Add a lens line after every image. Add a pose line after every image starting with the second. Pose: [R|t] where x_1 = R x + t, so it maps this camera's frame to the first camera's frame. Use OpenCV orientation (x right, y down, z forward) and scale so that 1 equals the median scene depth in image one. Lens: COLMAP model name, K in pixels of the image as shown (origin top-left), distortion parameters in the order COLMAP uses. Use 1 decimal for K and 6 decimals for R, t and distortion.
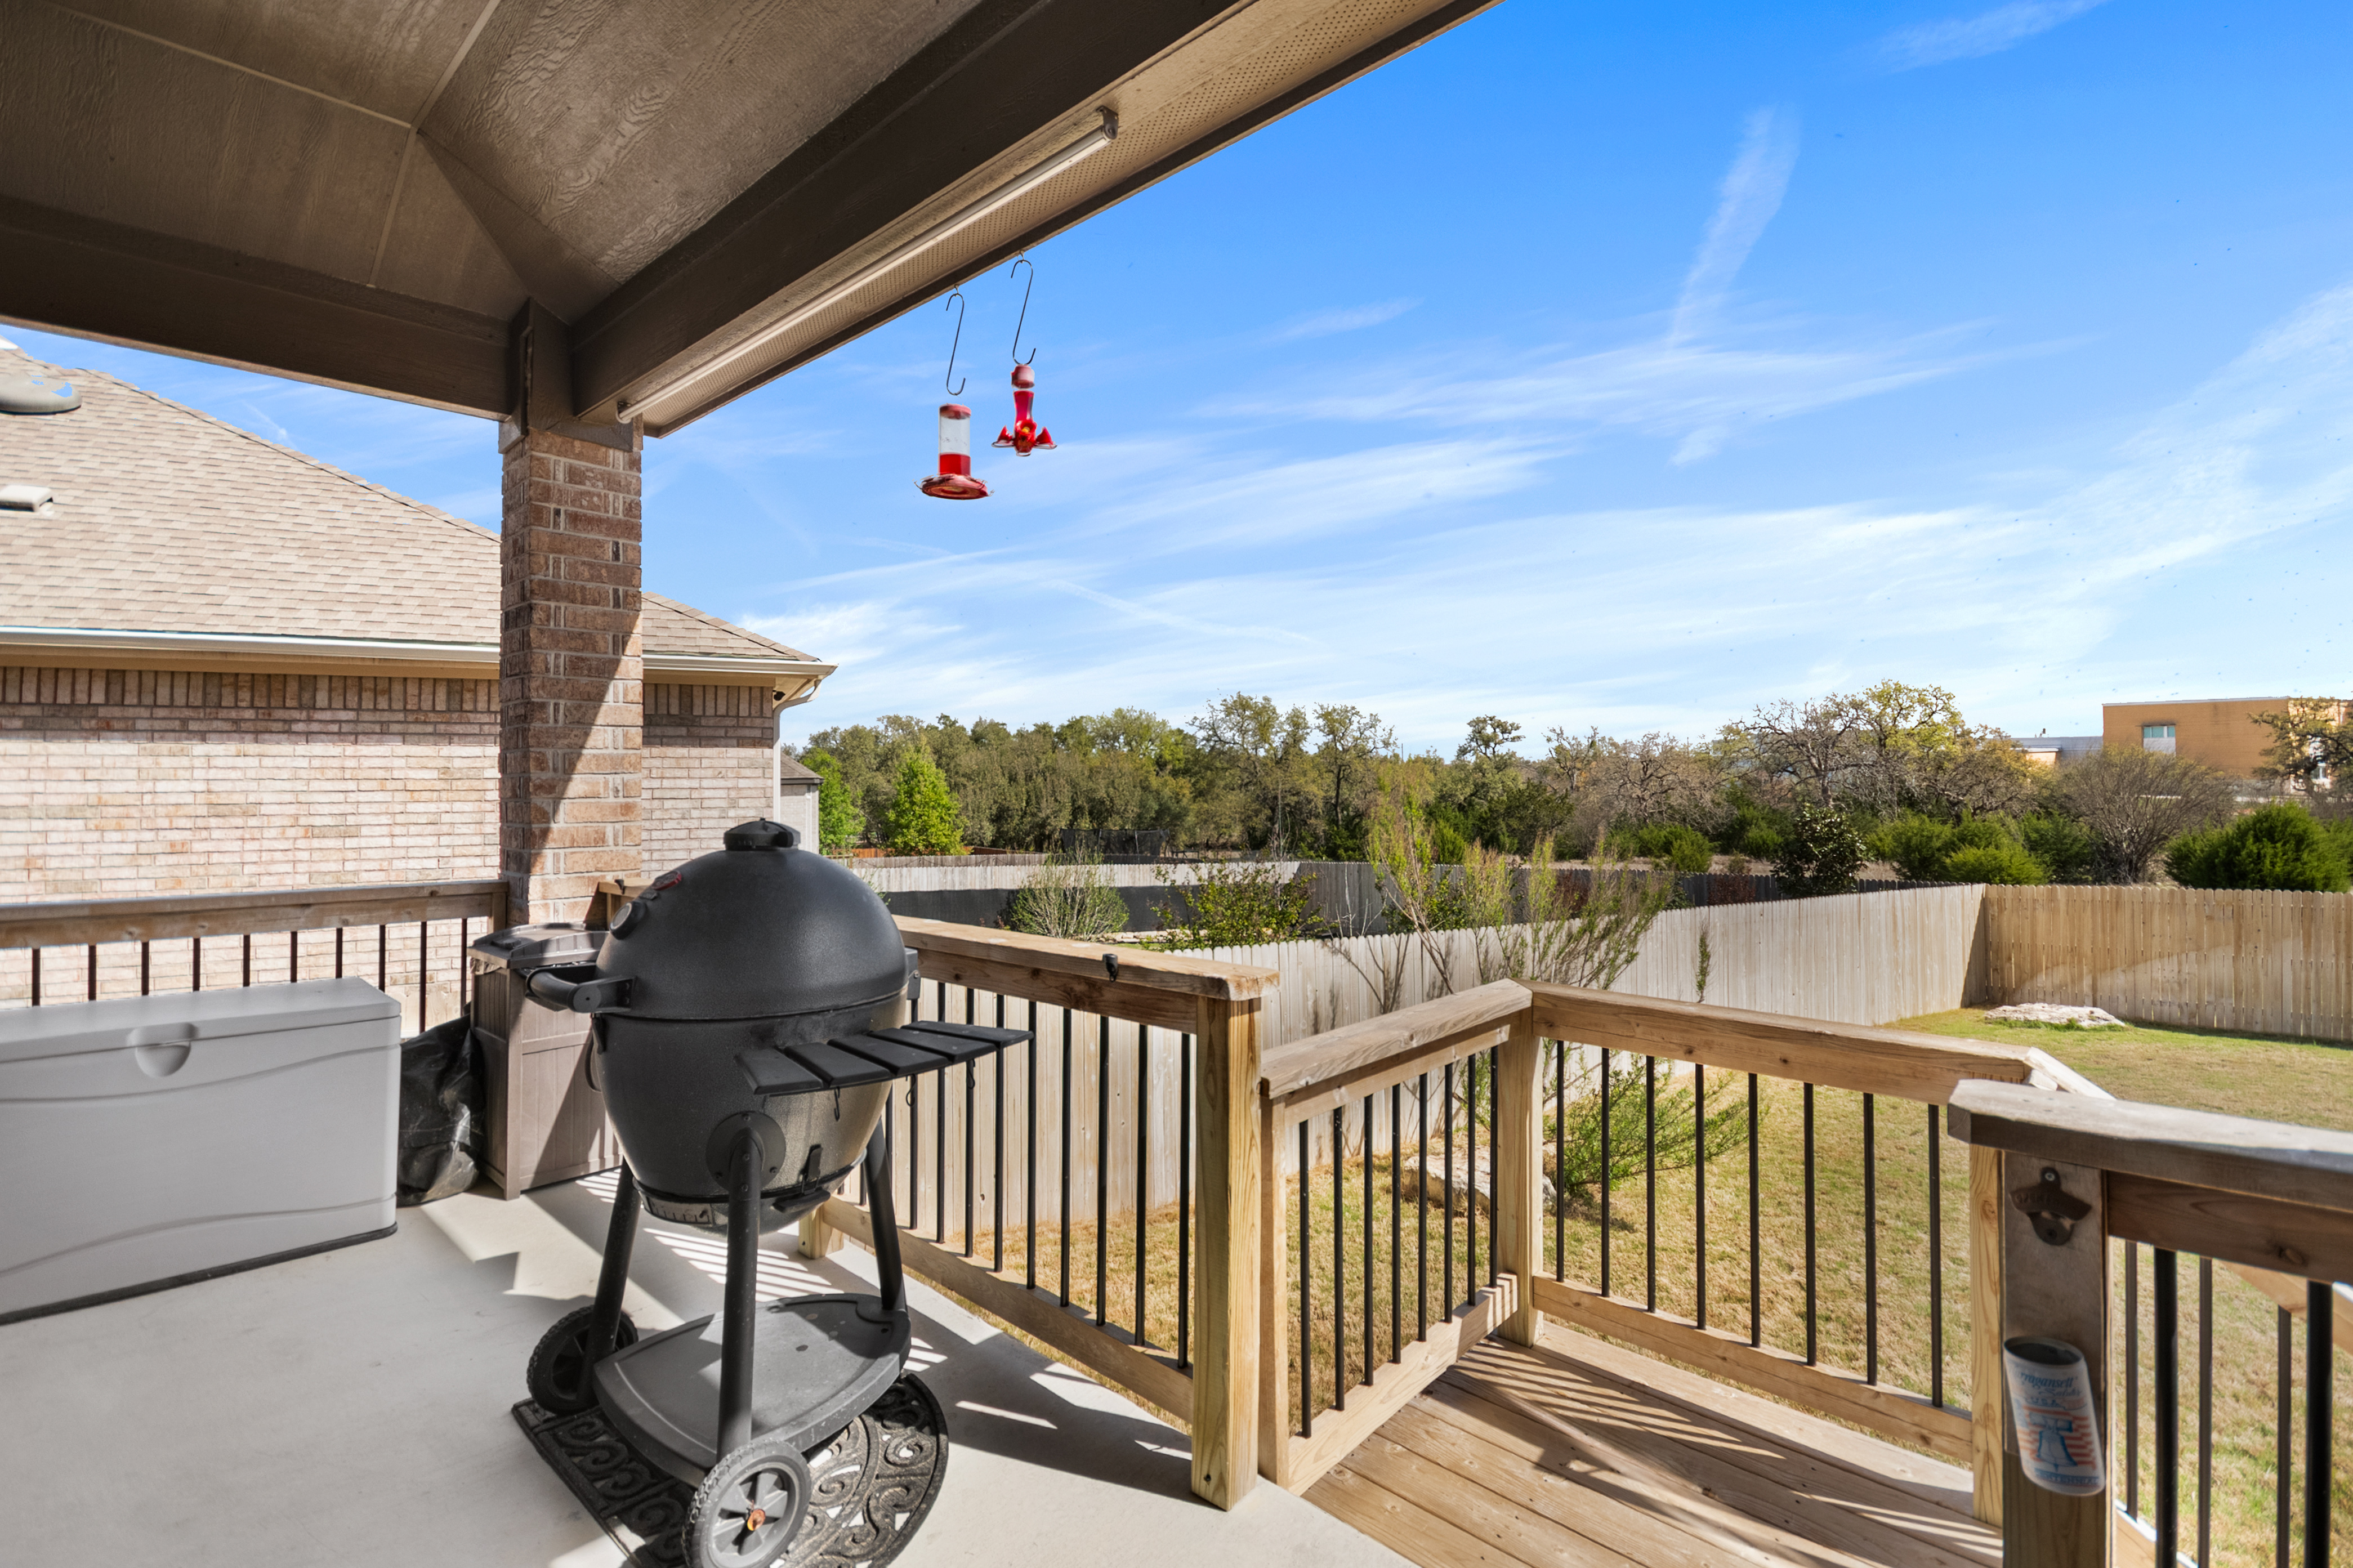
lens RADIAL K [[1079.5, 0, 1225.9], [0, 1079.5, 755.5], [0, 0, 1]] dist [-0.001038, -0.000116]
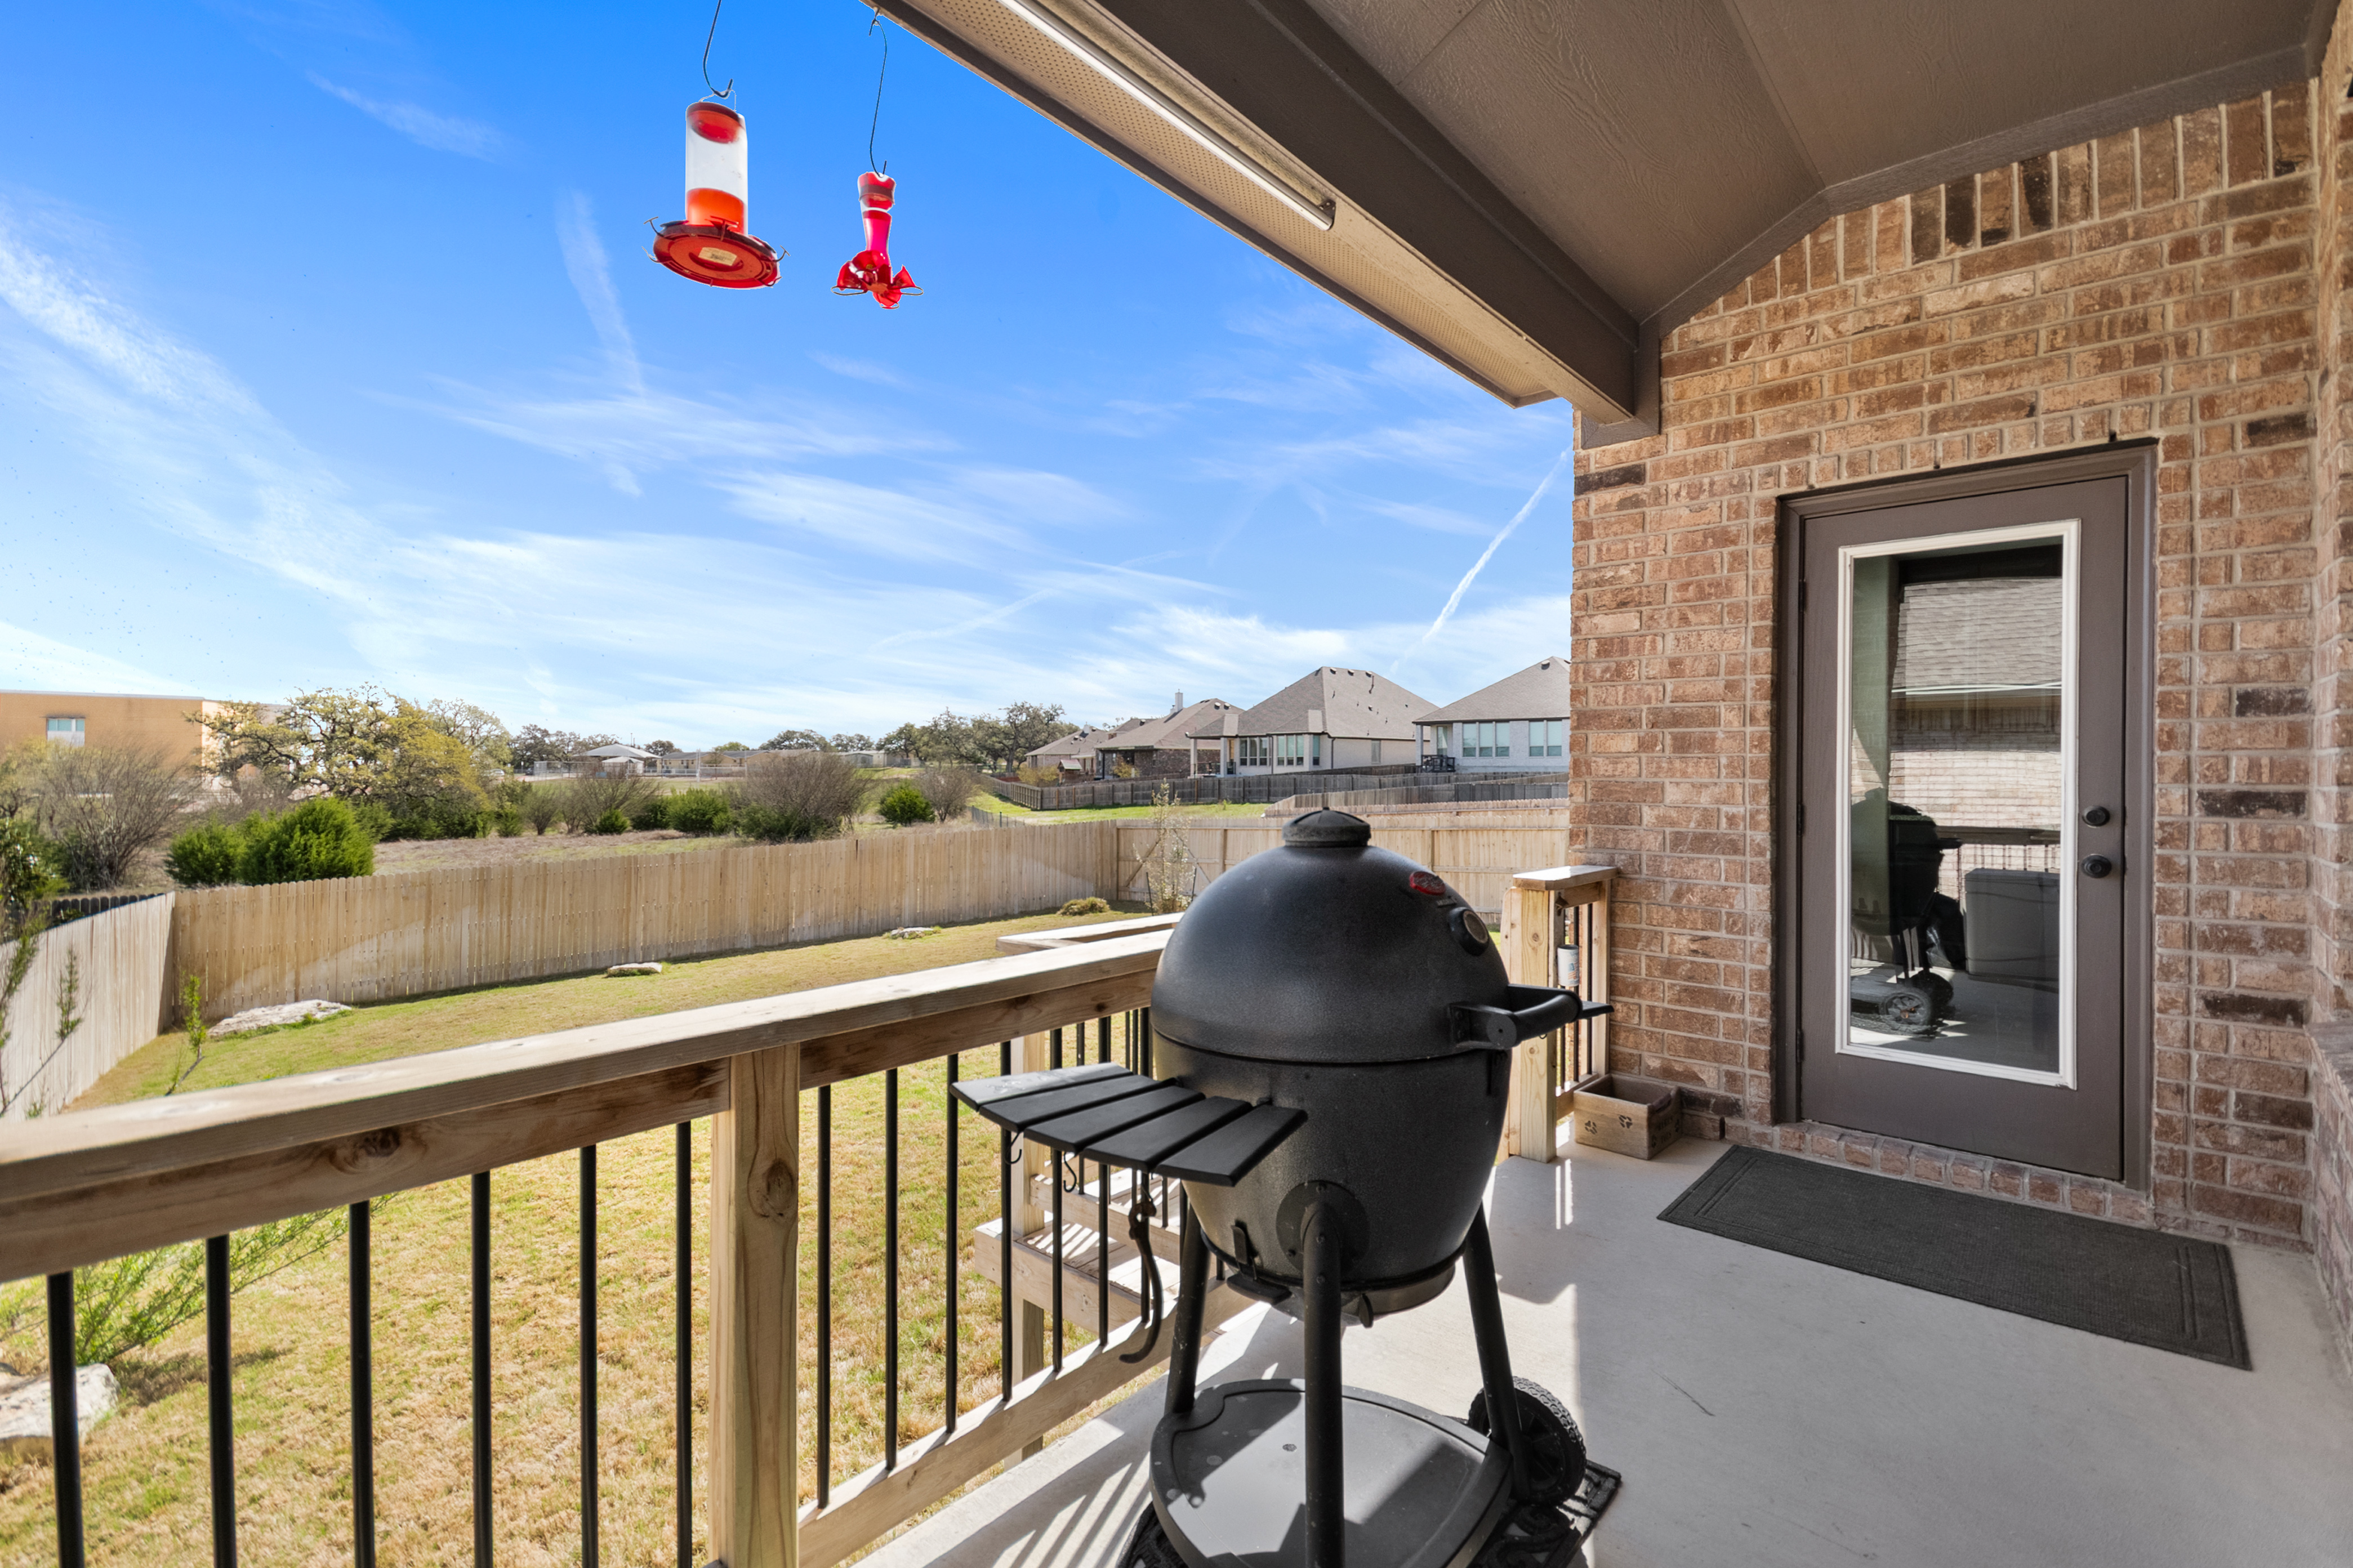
lens RADIAL K [[1041.1, 0, 1217.0], [0, 1041.1, 782.2], [0, 0, 1]] dist [-0.000144, -0.000029]
pose [[-0.019497, -0.002838, 0.999806, -0.076602], [-0.024109, 0.999707, 0.002367, 0.002309], [-0.999519, -0.024059, -0.019560, 0.069540]]
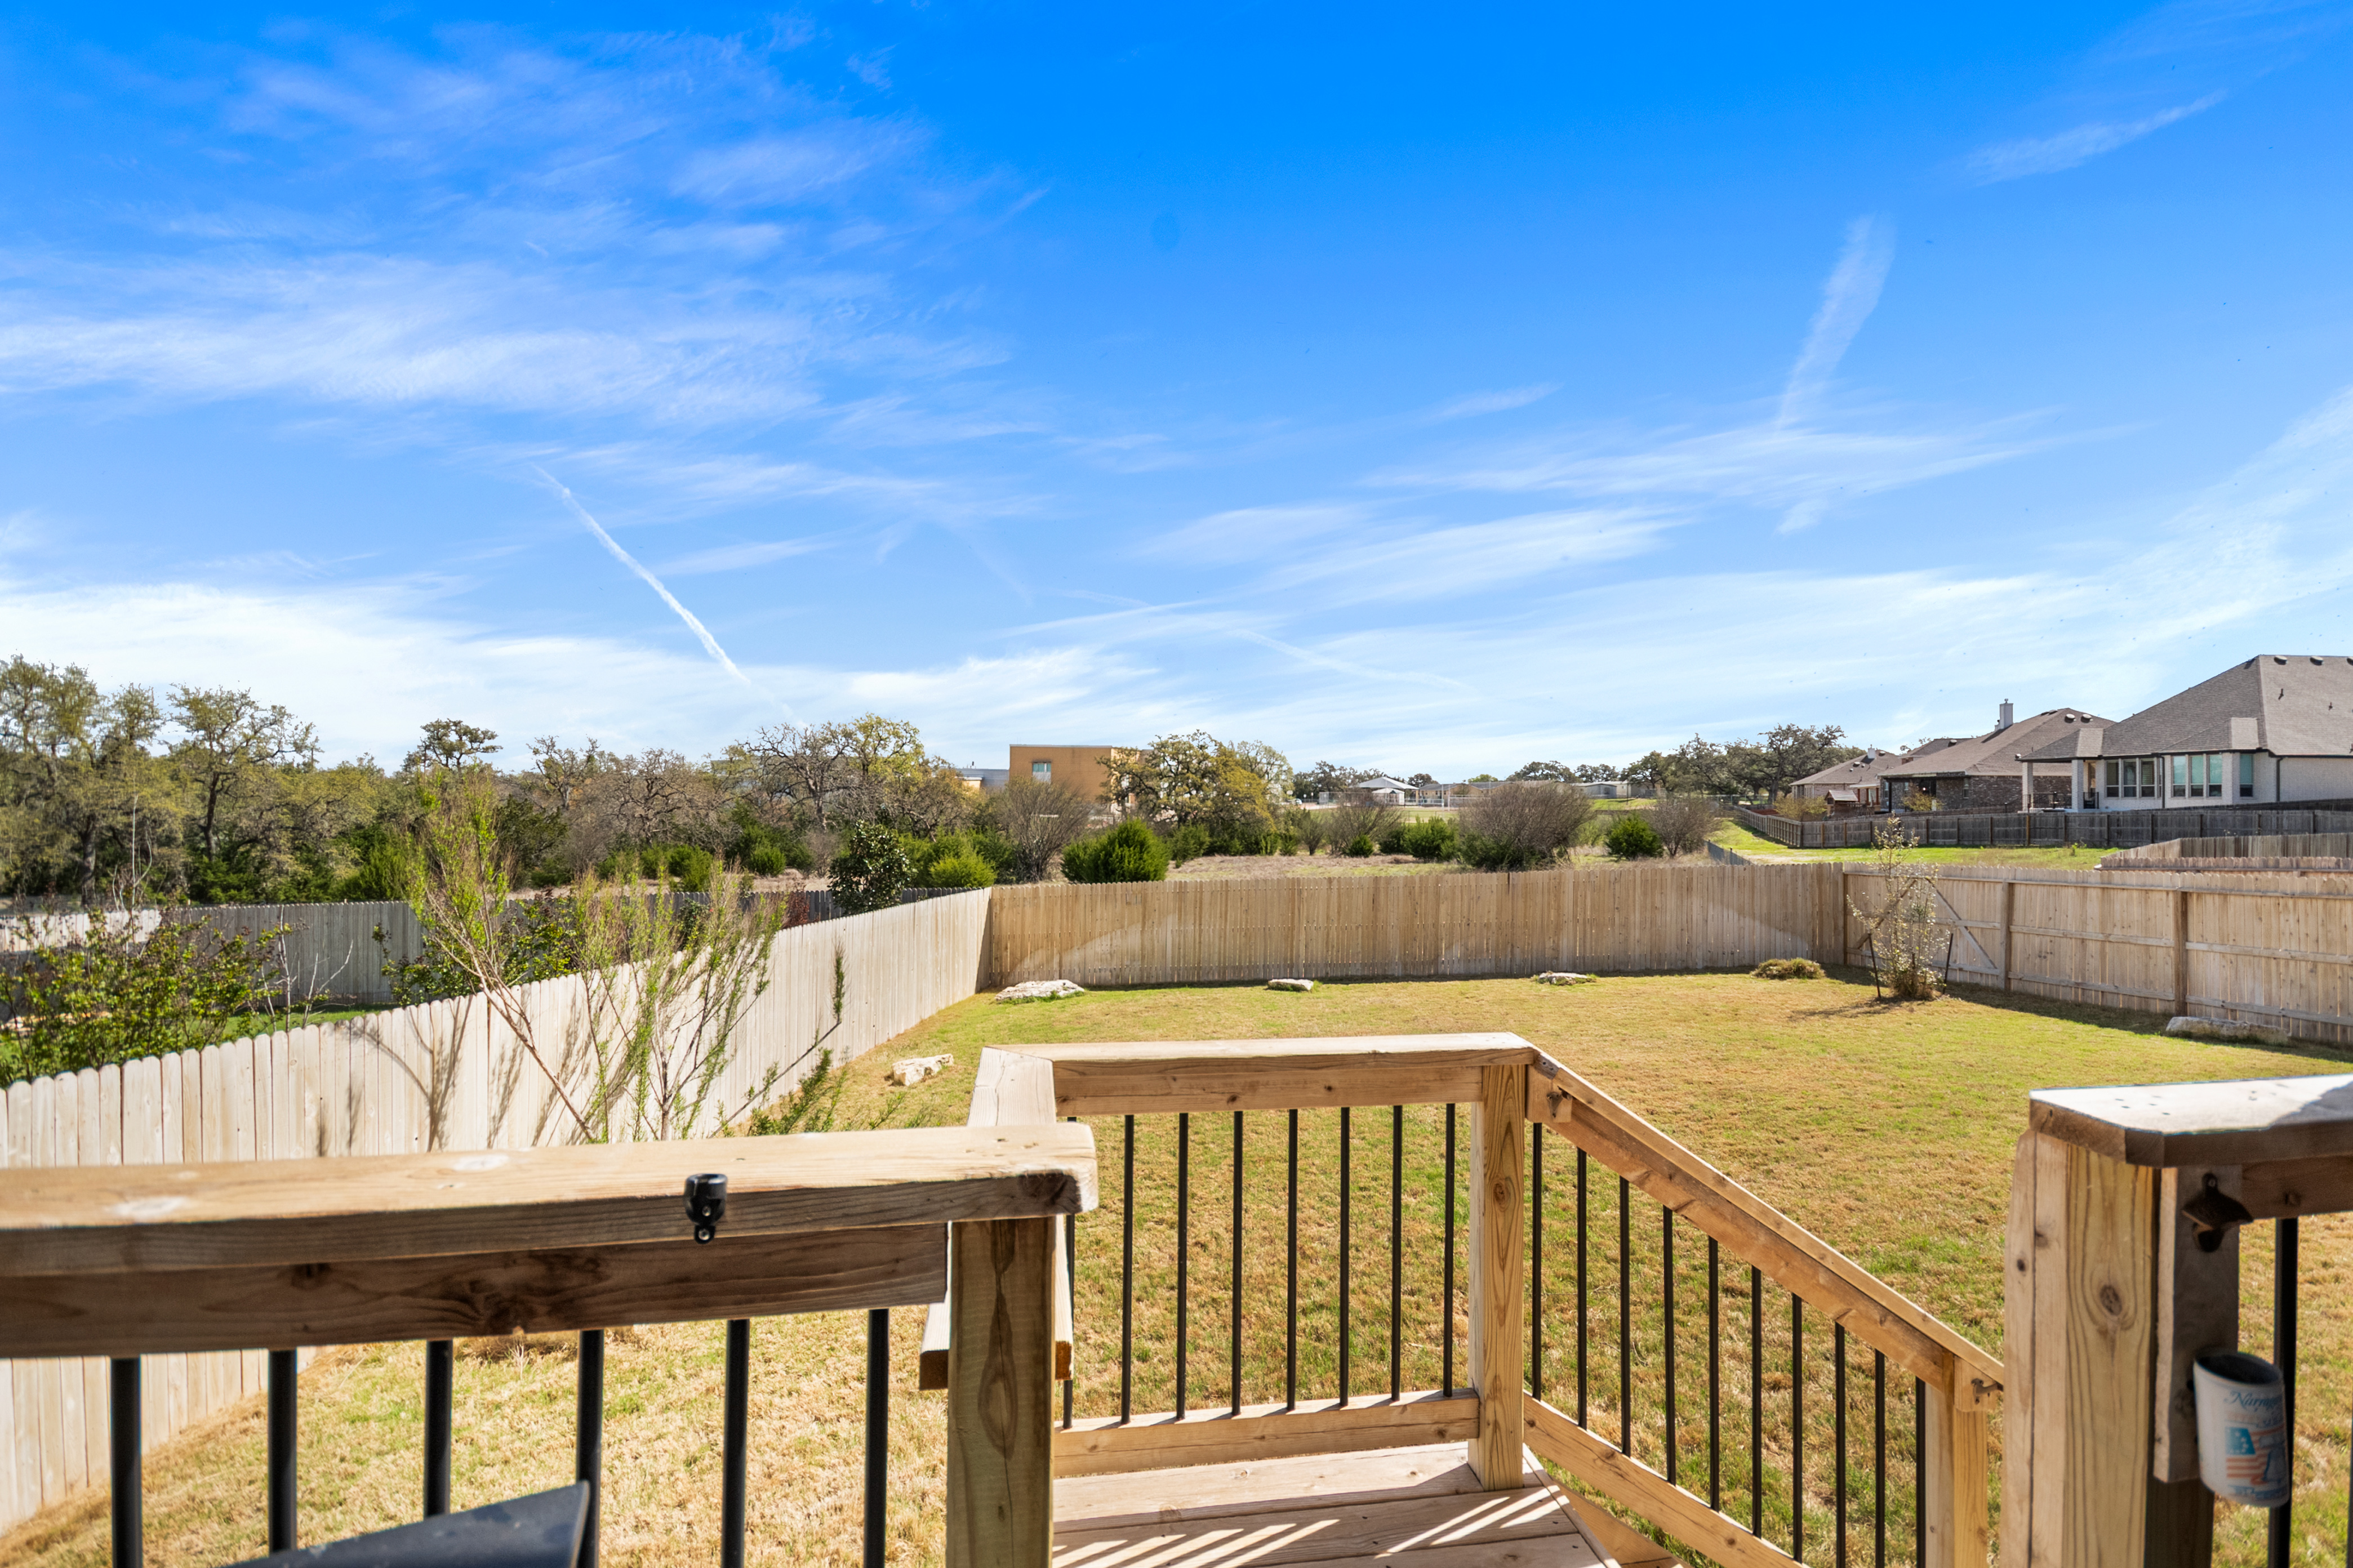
lens RADIAL K [[1041.2, 0, 1217.0], [0, 1041.2, 782.2], [0, 0, 1]] dist [-0.000144, -0.000029]
pose [[0.625211, 0.024331, 0.780077, -0.020867], [-0.028821, 0.999552, -0.008078, 0.001511], [-0.779924, -0.017432, 0.625632, 0.035426]]
